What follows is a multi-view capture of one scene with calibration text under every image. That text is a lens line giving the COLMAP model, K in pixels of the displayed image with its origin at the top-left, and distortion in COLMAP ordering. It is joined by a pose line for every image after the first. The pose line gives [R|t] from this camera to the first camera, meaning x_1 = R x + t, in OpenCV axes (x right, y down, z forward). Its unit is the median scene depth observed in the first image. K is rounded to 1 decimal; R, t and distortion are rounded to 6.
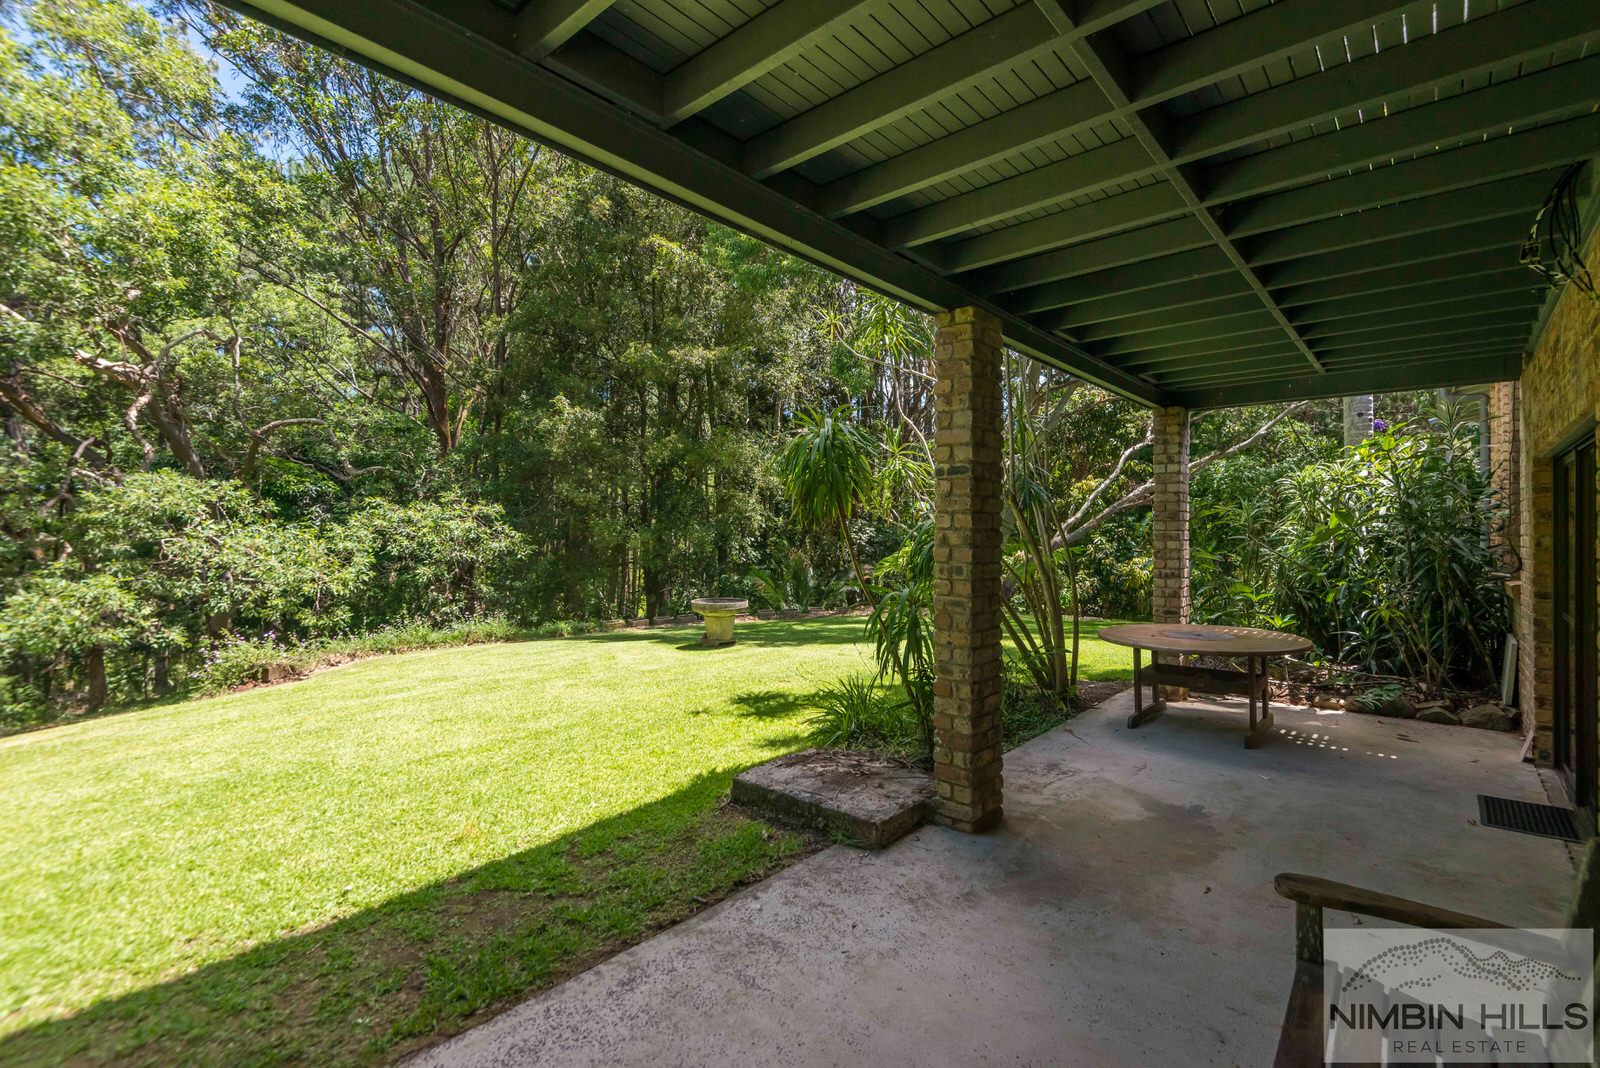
lens RADIAL K [[734.7, 0, 816.5], [0, 734.7, 530.2], [0, 0, 1]] dist [0.040941, -0.018017]
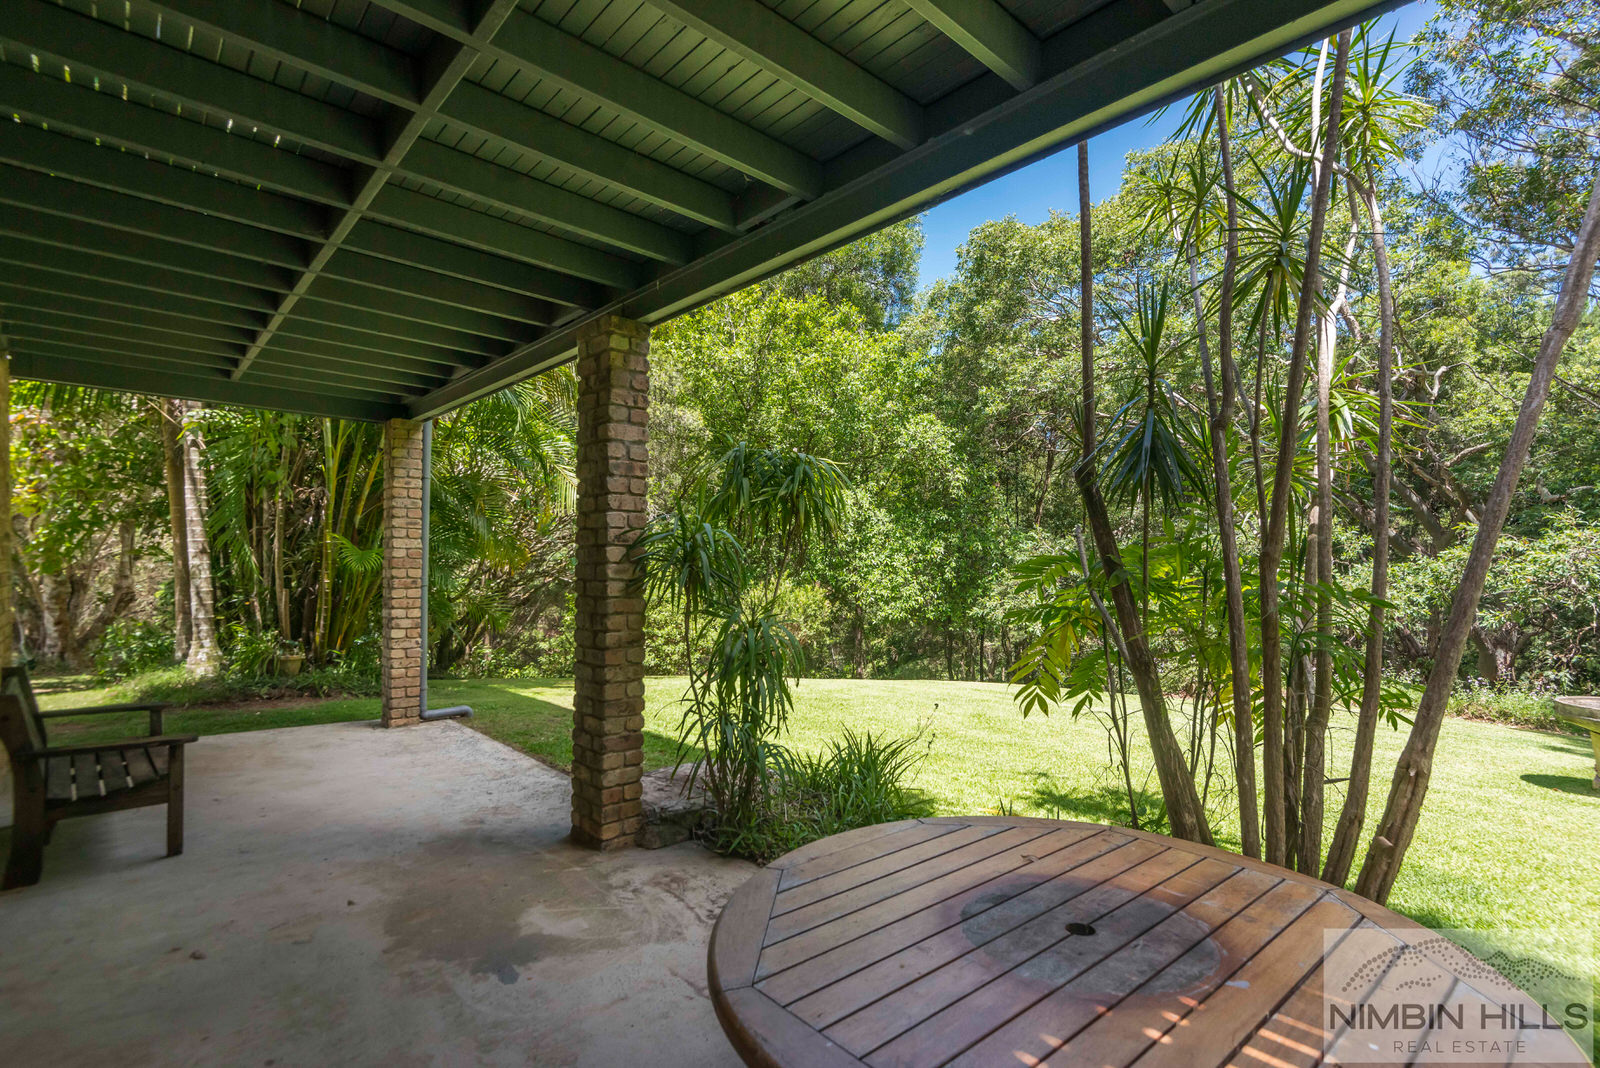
lens RADIAL K [[734.7, 0, 816.5], [0, 734.7, 530.2], [0, 0, 1]] dist [0.040941, -0.018017]
pose [[-0.109095, -0.045626, -0.992984, 1.437922], [-0.011014, 0.998940, -0.044690, 0.023044], [0.993970, 0.006062, -0.109482, 1.687459]]
